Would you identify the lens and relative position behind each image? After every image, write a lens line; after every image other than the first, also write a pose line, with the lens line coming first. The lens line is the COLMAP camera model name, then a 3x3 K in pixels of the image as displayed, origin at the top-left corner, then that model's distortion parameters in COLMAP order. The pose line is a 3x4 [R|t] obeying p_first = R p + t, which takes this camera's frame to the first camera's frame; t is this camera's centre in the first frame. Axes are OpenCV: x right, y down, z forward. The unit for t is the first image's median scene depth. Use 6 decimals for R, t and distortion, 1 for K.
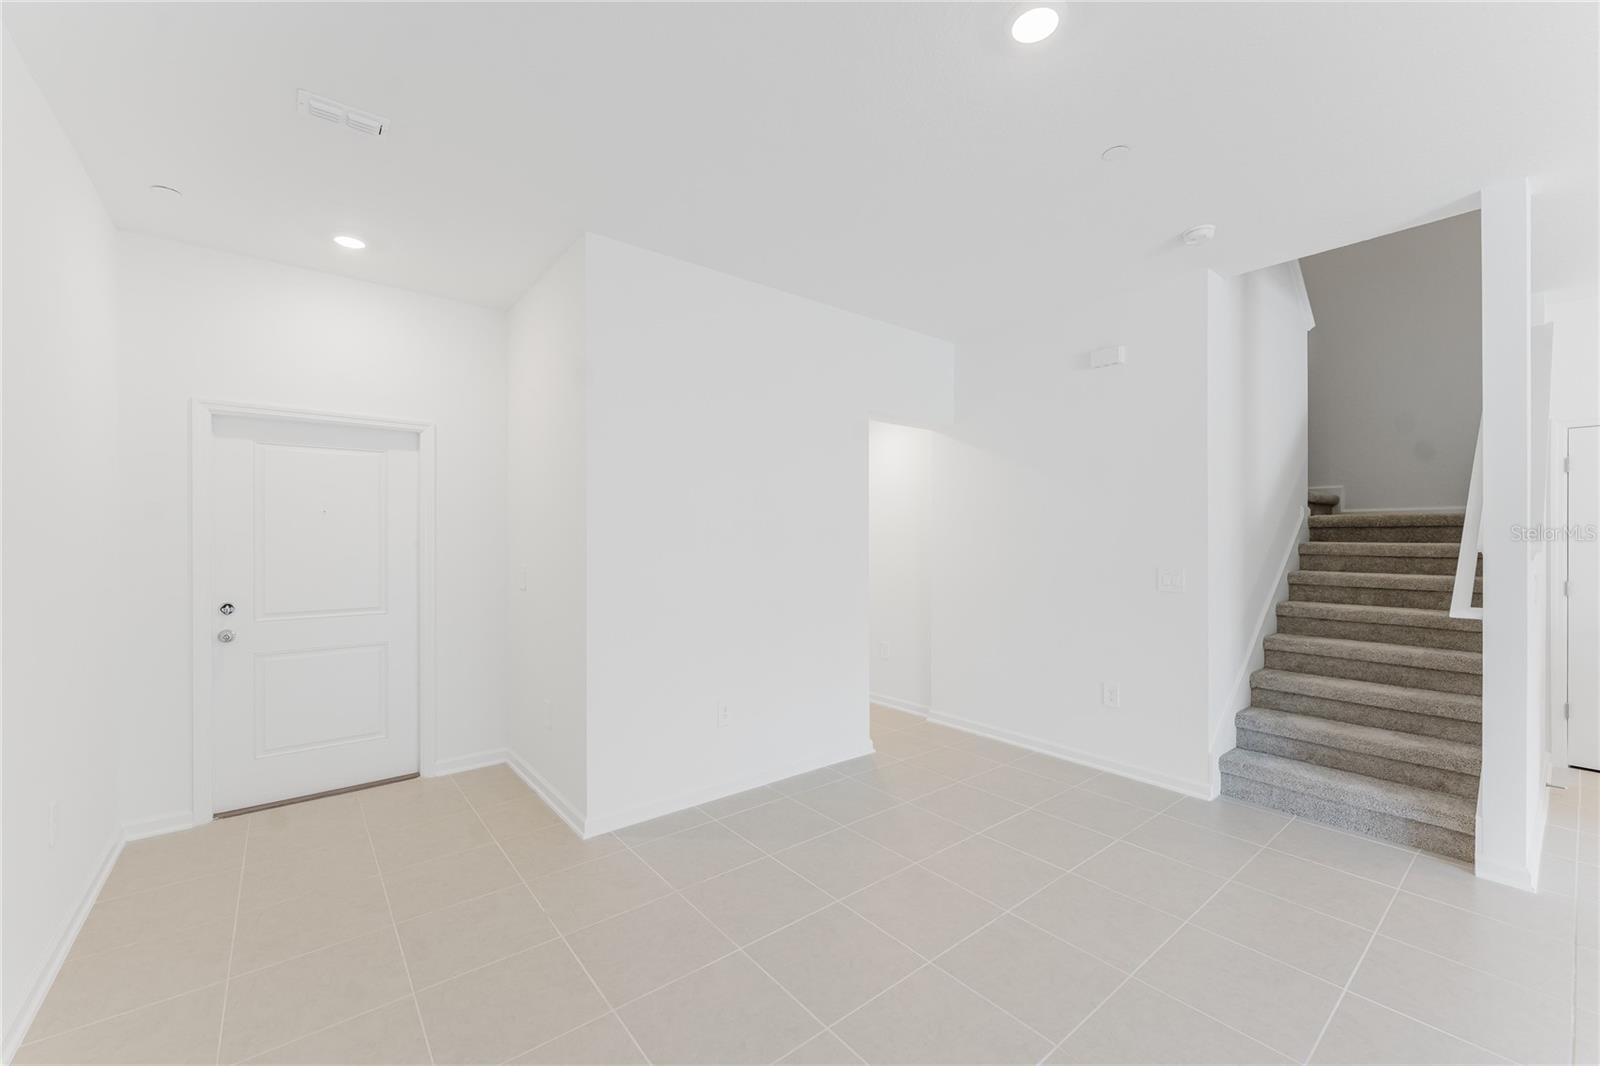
lens RADIAL K [[637.3, 0, 800.1], [0, 637.3, 535.4], [0, 0, 1]] dist [0.000079, 0.000107]
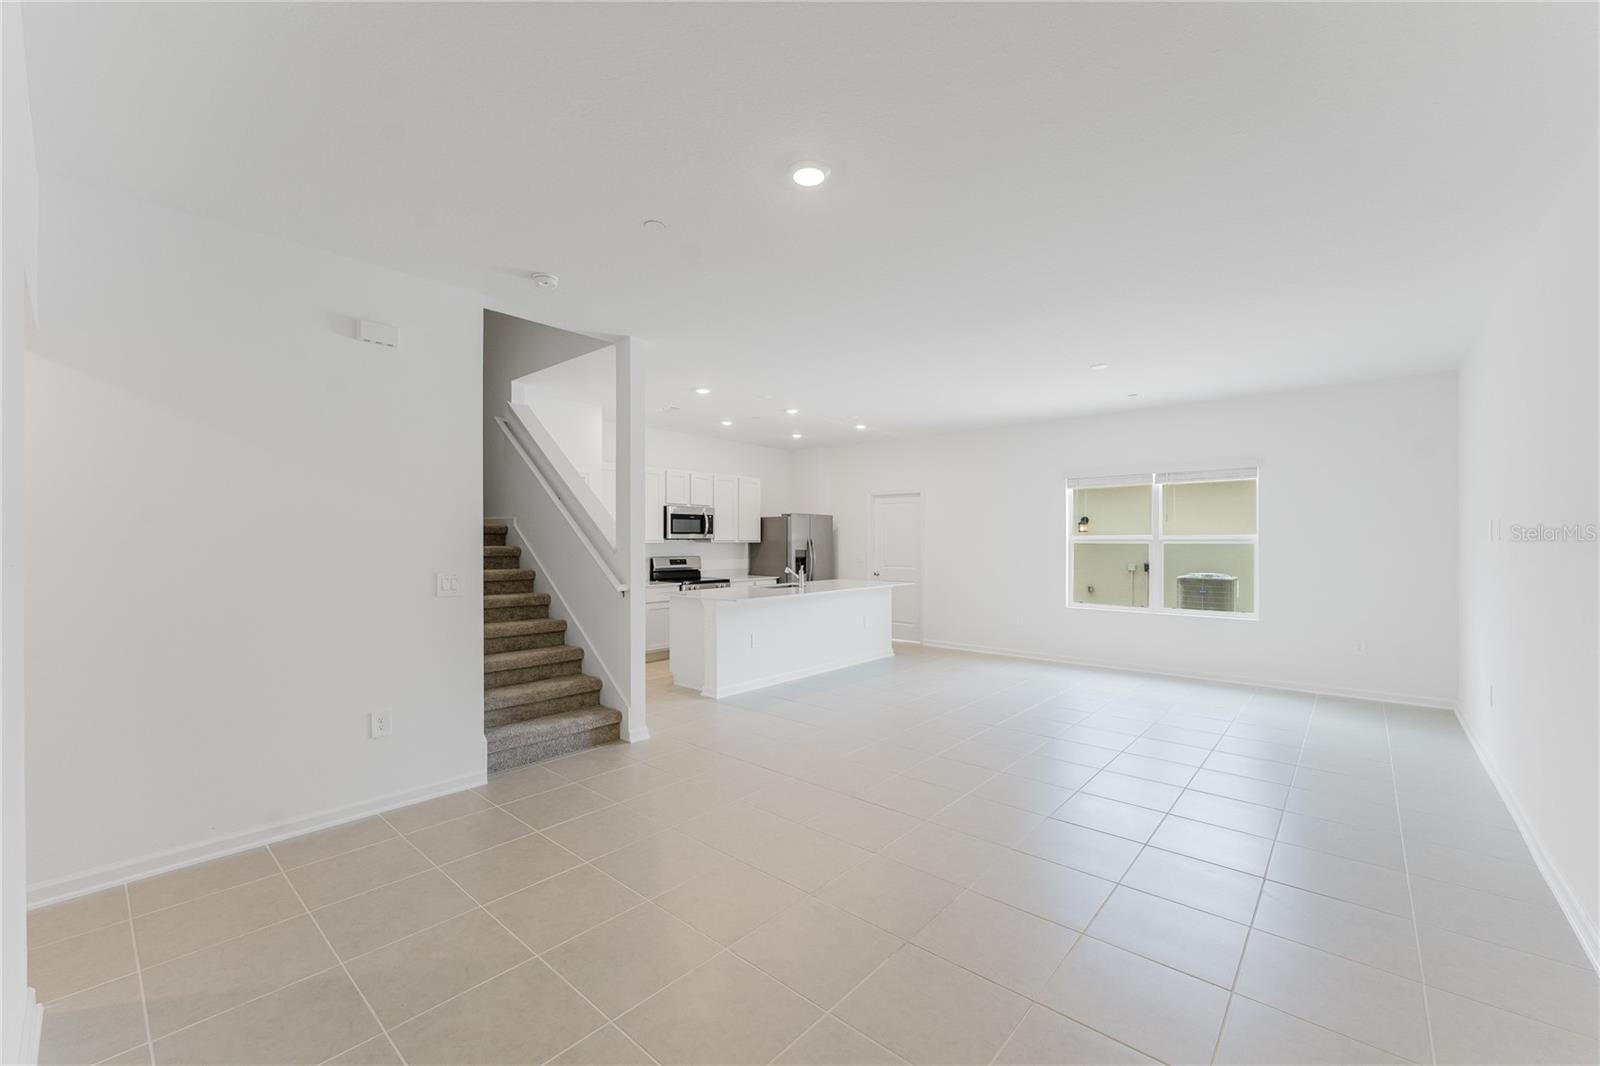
lens RADIAL K [[637.3, 0, 800.1], [0, 637.3, 535.4], [0, 0, 1]] dist [0.000079, 0.000107]
pose [[-0.165736, 0.009753, 0.986122, -0.532185], [-0.002320, 0.999944, -0.010280, 0.001638], [-0.986167, -0.003991, -0.165705, 0.660342]]
